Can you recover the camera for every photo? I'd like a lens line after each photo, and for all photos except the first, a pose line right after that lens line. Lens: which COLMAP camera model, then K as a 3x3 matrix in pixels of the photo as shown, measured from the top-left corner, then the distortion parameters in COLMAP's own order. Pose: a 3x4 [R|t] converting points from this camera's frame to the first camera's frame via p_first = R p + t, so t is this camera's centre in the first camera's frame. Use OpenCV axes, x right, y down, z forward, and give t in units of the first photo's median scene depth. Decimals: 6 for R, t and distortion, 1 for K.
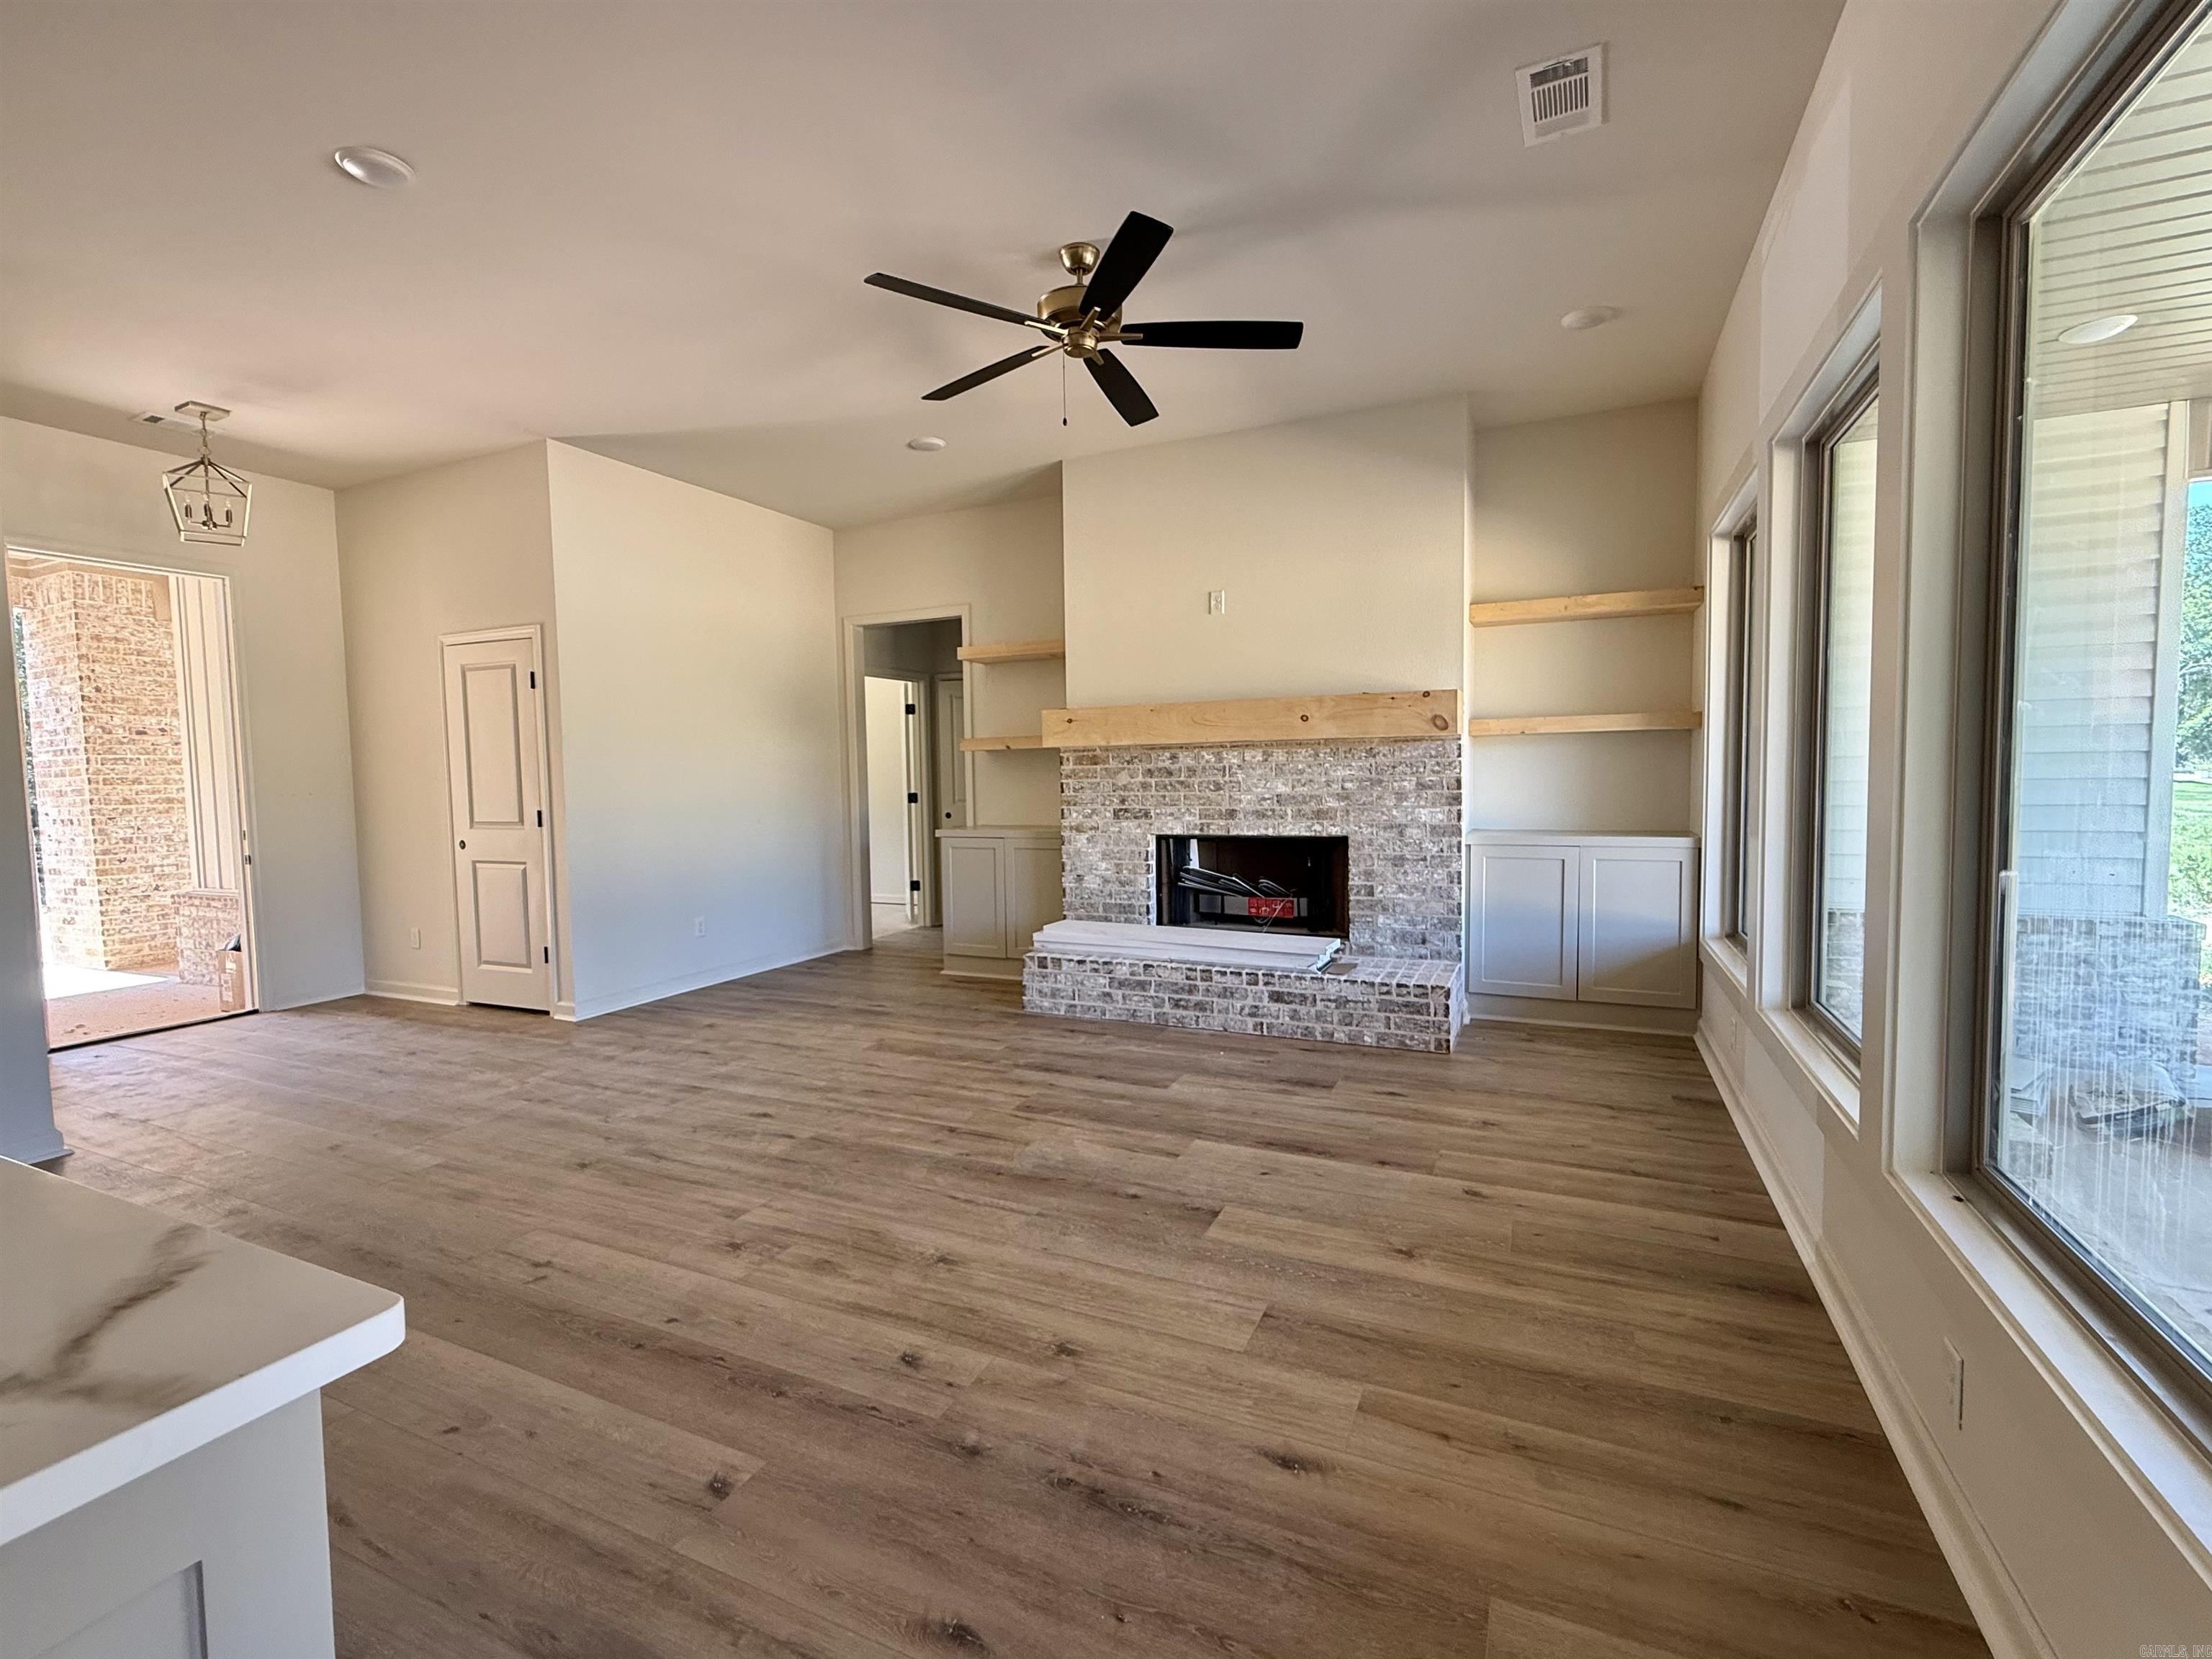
lens RADIAL K [[972.8, 0, 1105.4], [0, 972.8, 821.7], [0, 0, 1]] dist [0.000717, -0.000411]
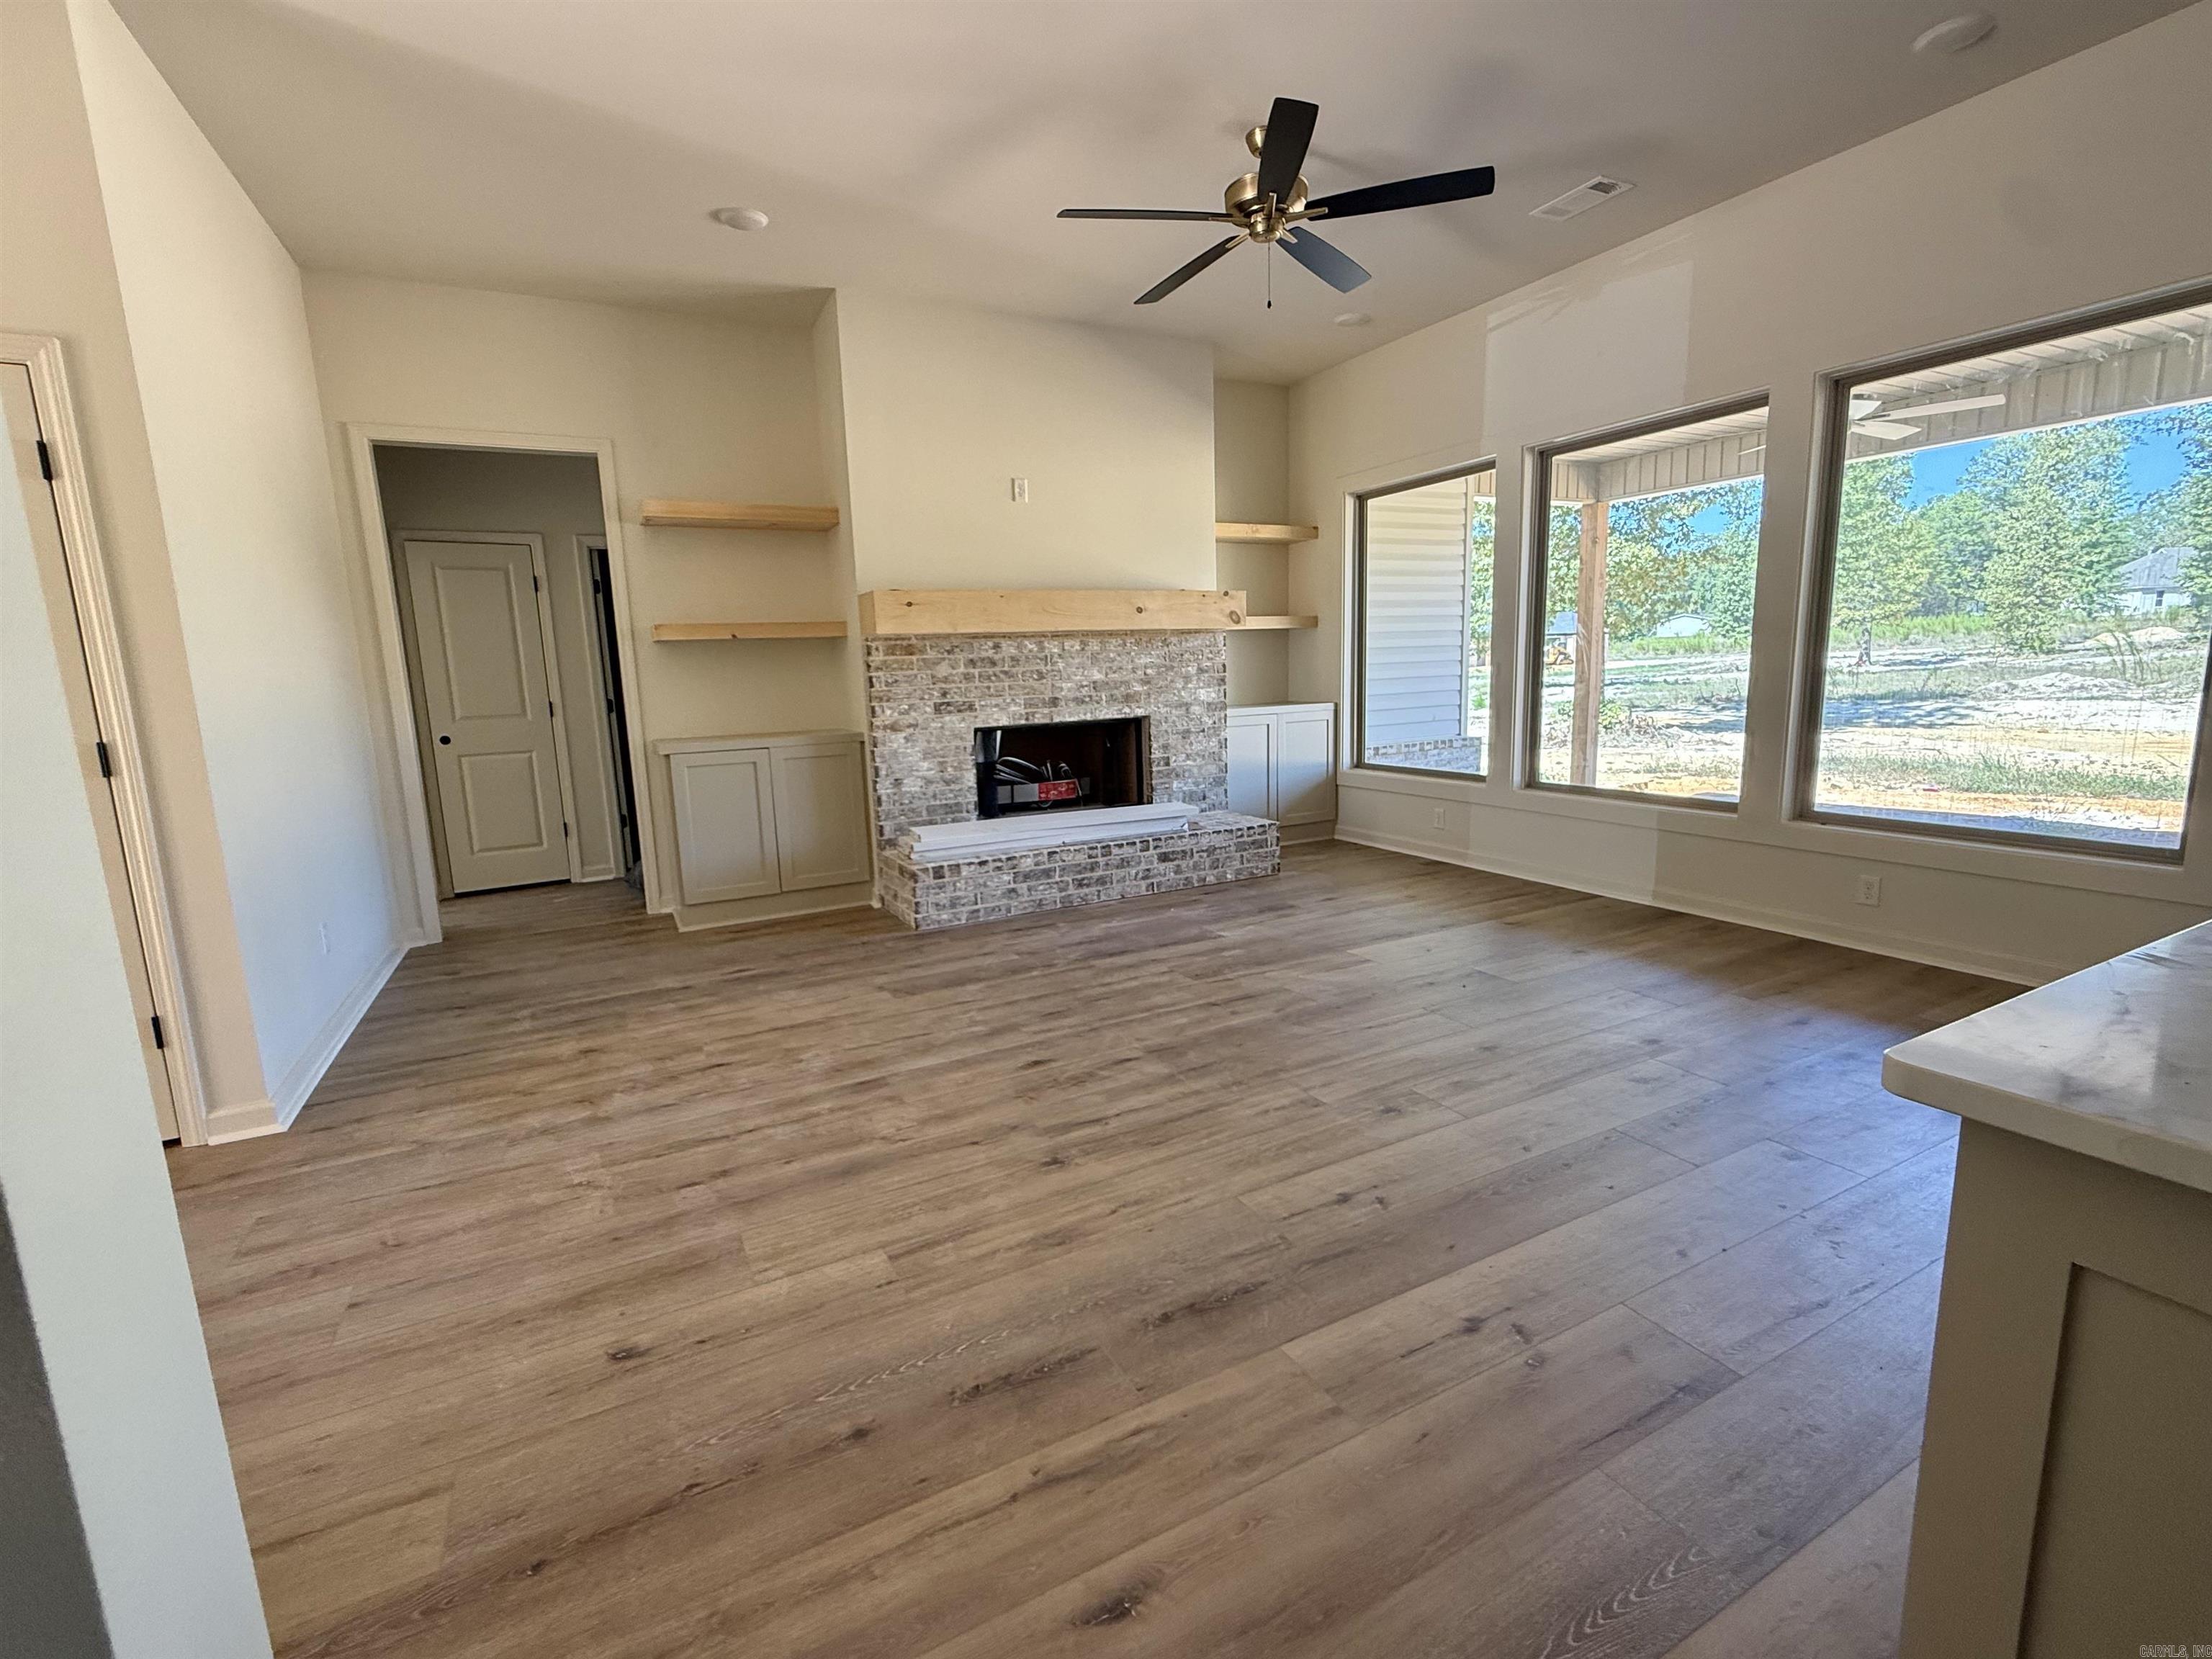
lens RADIAL K [[972.8, 0, 1094.9], [0, 972.8, 829.6], [0, 0, 1]] dist [0.000717, -0.000411]
pose [[0.612326, -0.136010, 0.778818, -0.744376], [0.063281, 0.990362, 0.123200, 0.002062], [-0.788069, -0.026154, 0.615032, 0.355149]]
